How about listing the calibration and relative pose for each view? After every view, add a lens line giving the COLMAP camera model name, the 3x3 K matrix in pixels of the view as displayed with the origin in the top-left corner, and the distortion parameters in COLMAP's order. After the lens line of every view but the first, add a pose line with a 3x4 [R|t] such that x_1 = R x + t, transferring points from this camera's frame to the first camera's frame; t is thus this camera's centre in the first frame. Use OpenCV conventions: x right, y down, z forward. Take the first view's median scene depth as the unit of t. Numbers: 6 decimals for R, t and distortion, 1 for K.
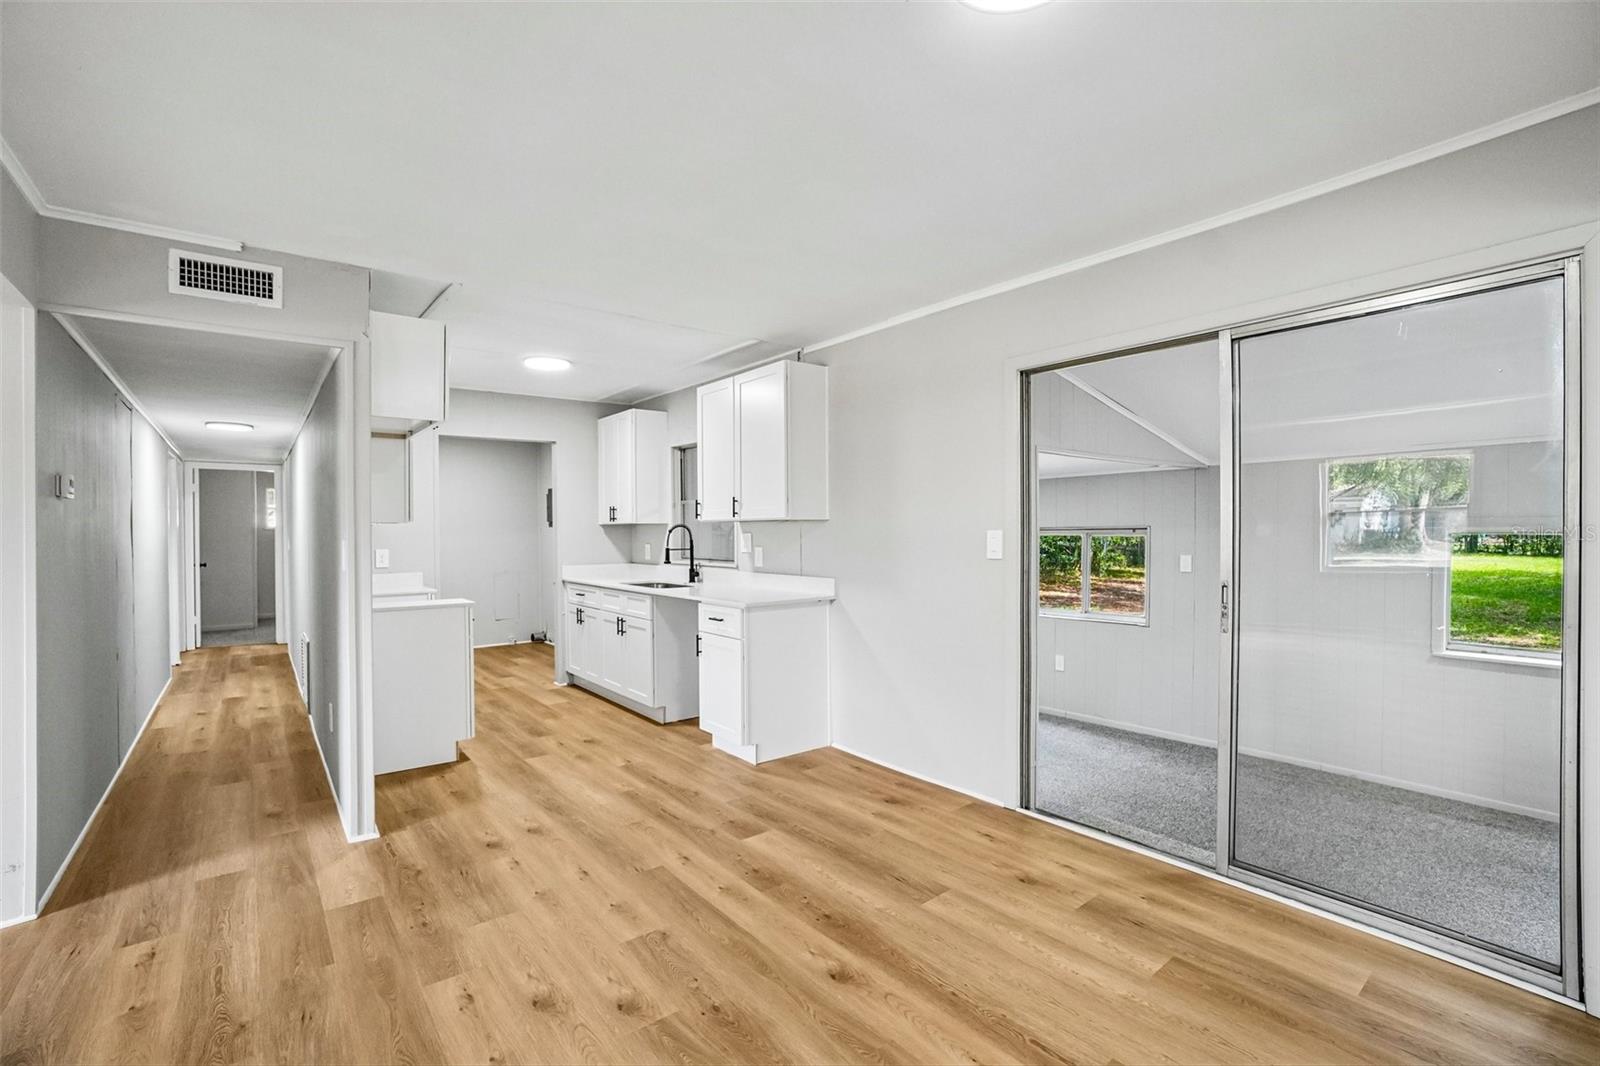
lens RADIAL K [[718.6, 0, 802.1], [0, 718.6, 529.7], [0, 0, 1]] dist [-0.062315, 0.024932]
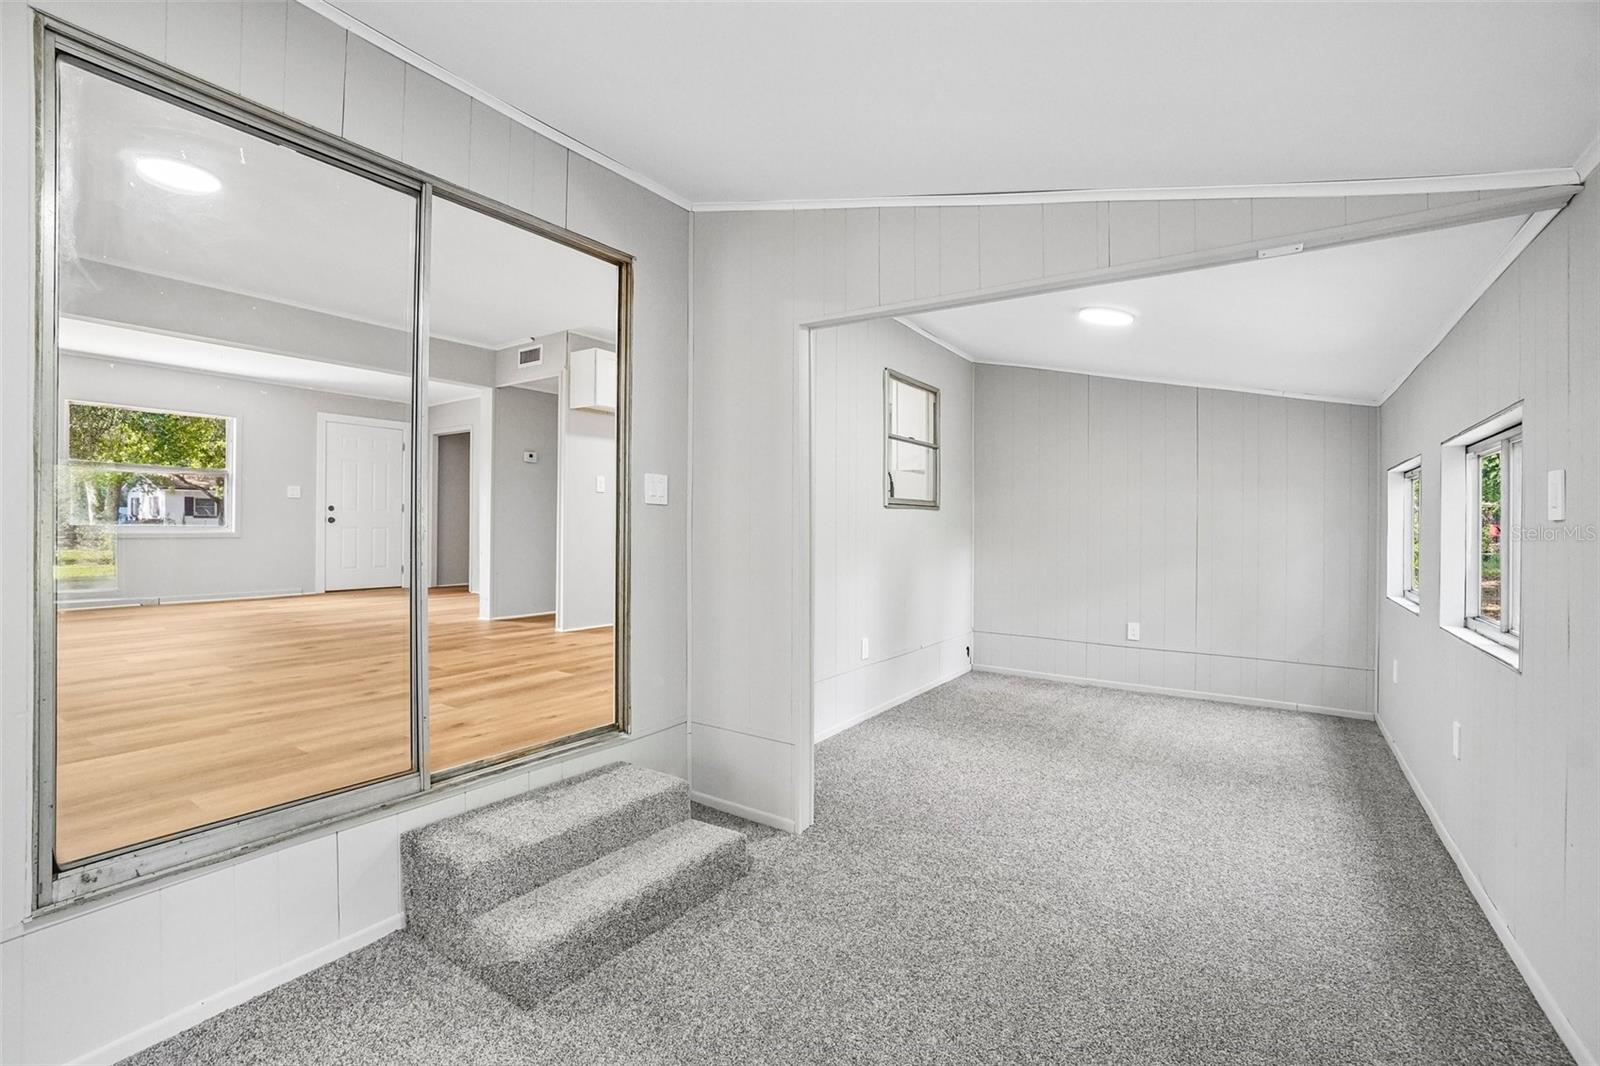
lens RADIAL K [[712.6, 0, 795.1], [0, 712.6, 518.3], [0, 0, 1]] dist [-0.065308, 0.024221]
pose [[0.288266, 0.005697, -0.957533, 1.029067], [-0.014598, 0.999892, 0.001554, 0.088538], [0.957439, 0.013530, 0.288318, 0.769146]]
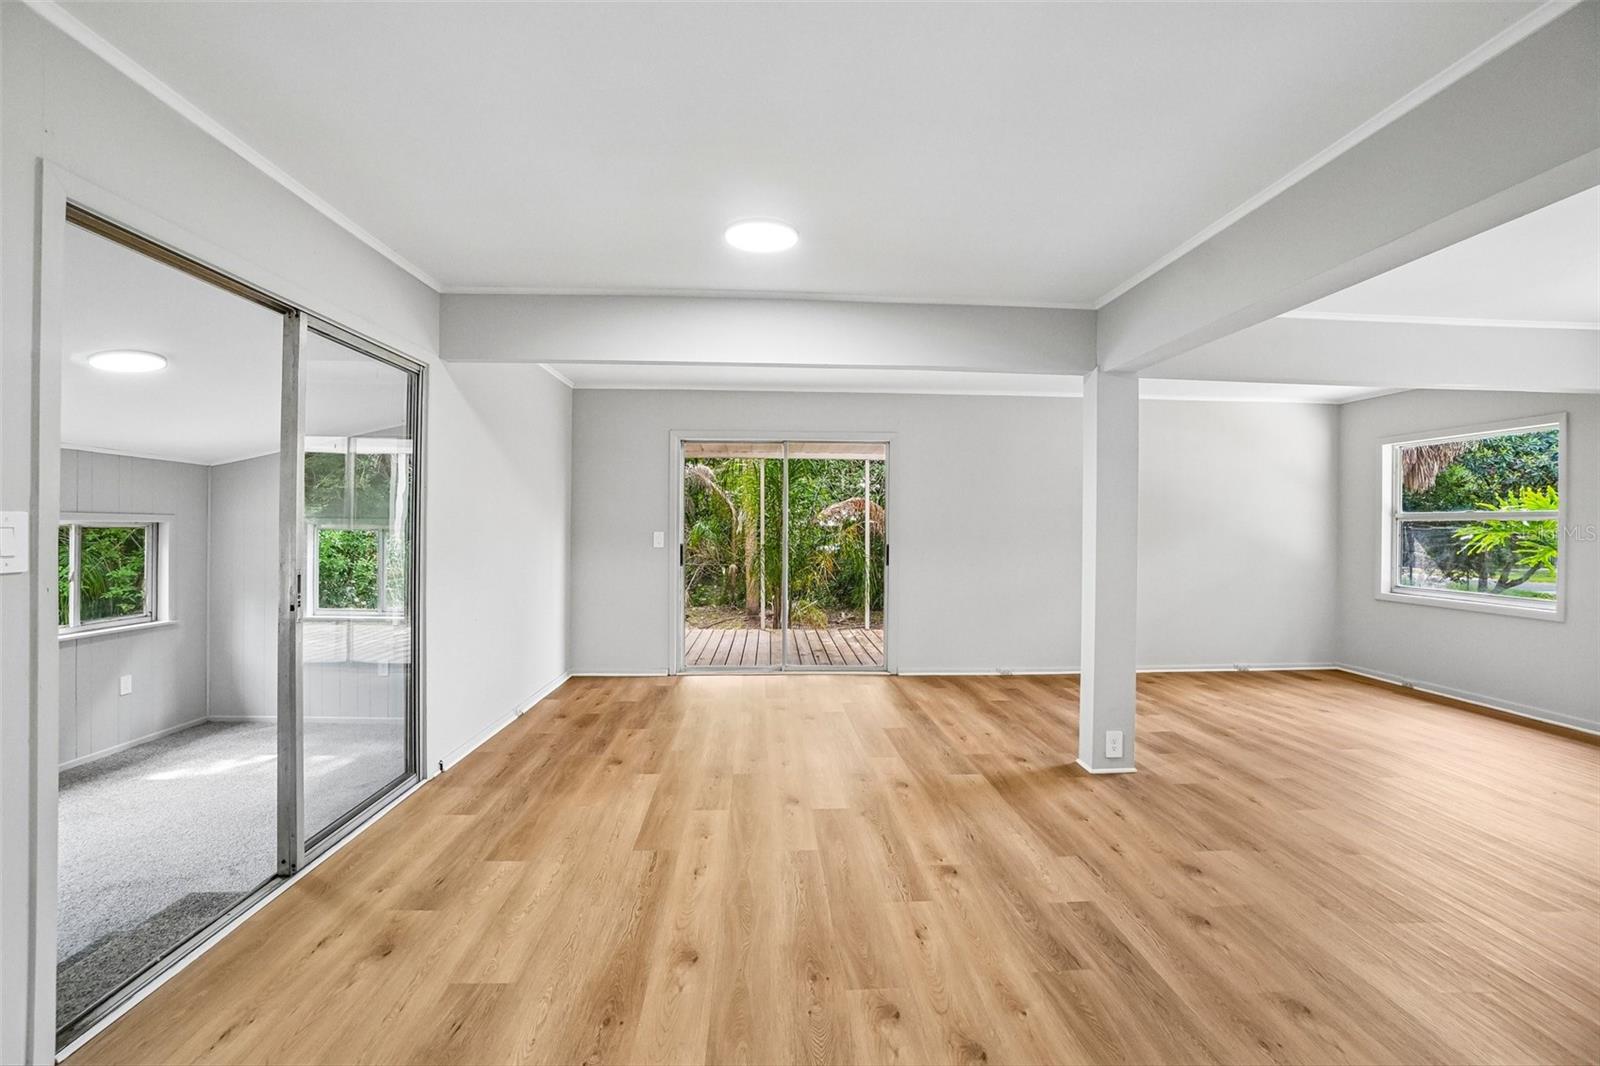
lens RADIAL K [[708.2, 0, 794.7], [0, 708.2, 520.2], [0, 0, 1]] dist [-0.060701, 0.021920]
pose [[-0.810272, 0.004748, 0.586035, -0.330404], [-0.001797, 0.999942, -0.010586, 0.010093], [-0.586052, -0.009631, -0.810216, 0.872958]]
